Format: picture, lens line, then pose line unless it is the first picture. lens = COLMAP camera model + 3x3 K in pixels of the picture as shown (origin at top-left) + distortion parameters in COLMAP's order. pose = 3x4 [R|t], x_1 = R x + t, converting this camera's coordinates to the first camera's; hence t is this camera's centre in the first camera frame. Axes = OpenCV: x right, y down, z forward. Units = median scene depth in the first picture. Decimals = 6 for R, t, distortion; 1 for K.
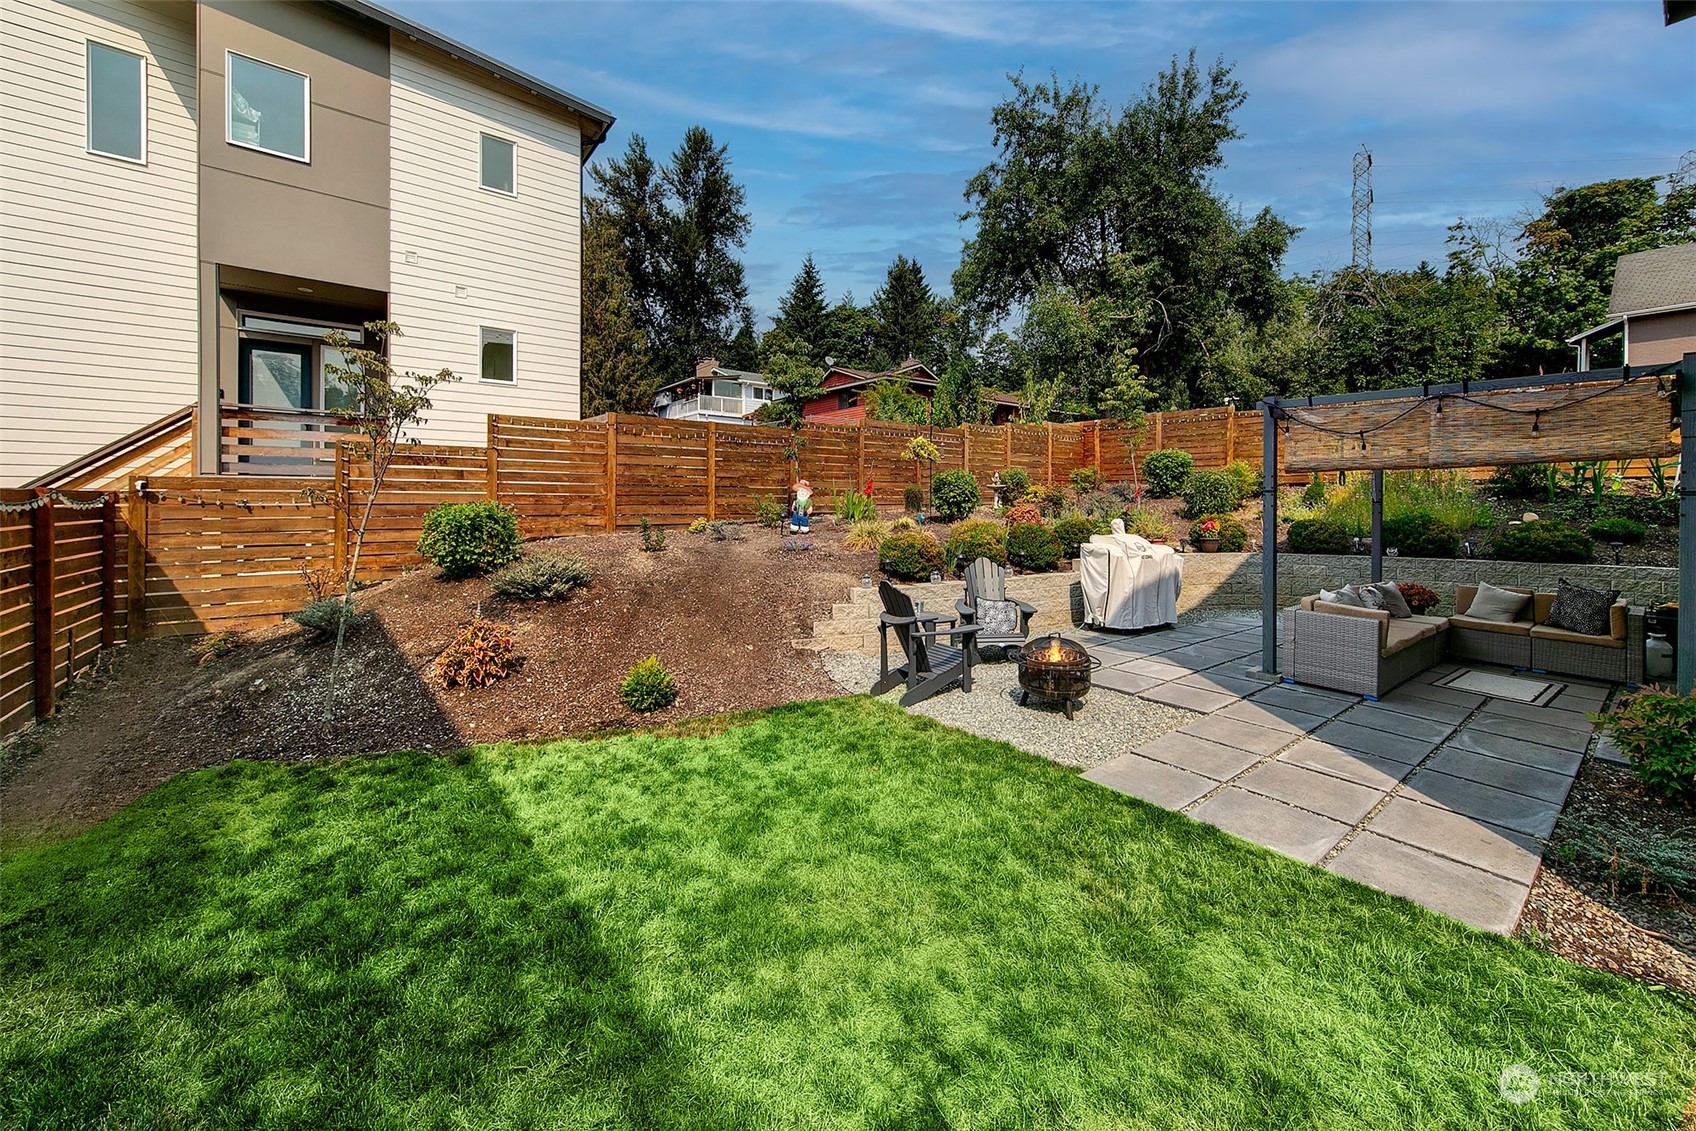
lens RADIAL K [[645.8, 0, 850.8], [0, 645.8, 506.6], [0, 0, 1]] dist [0.000200, -0.000239]
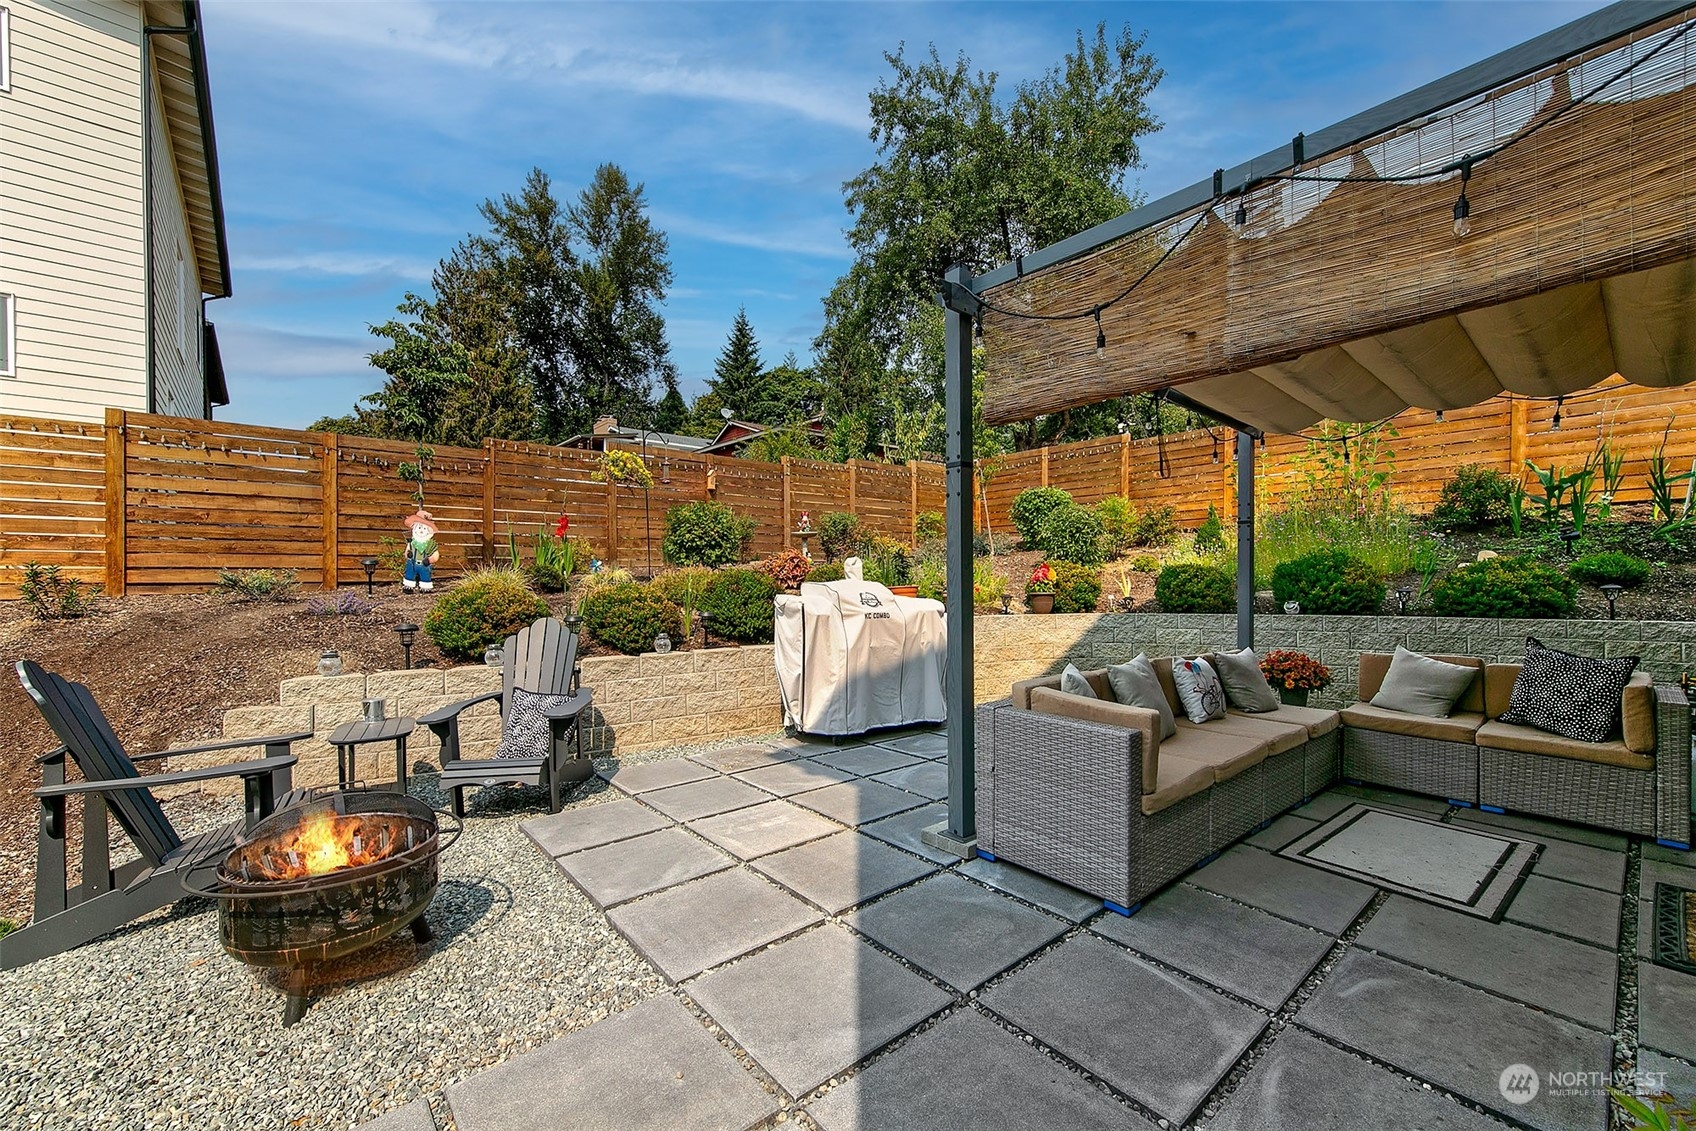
lens RADIAL K [[671.6, 0, 841.6], [0, 671.6, 588.8], [0, 0, 1]] dist [-0.001781, 0.000185]
pose [[0.999320, -0.012124, 0.034815, 0.307078], [0.011983, 0.999919, 0.004254, 0.037788], [-0.034864, -0.003834, 0.999385, 0.279532]]
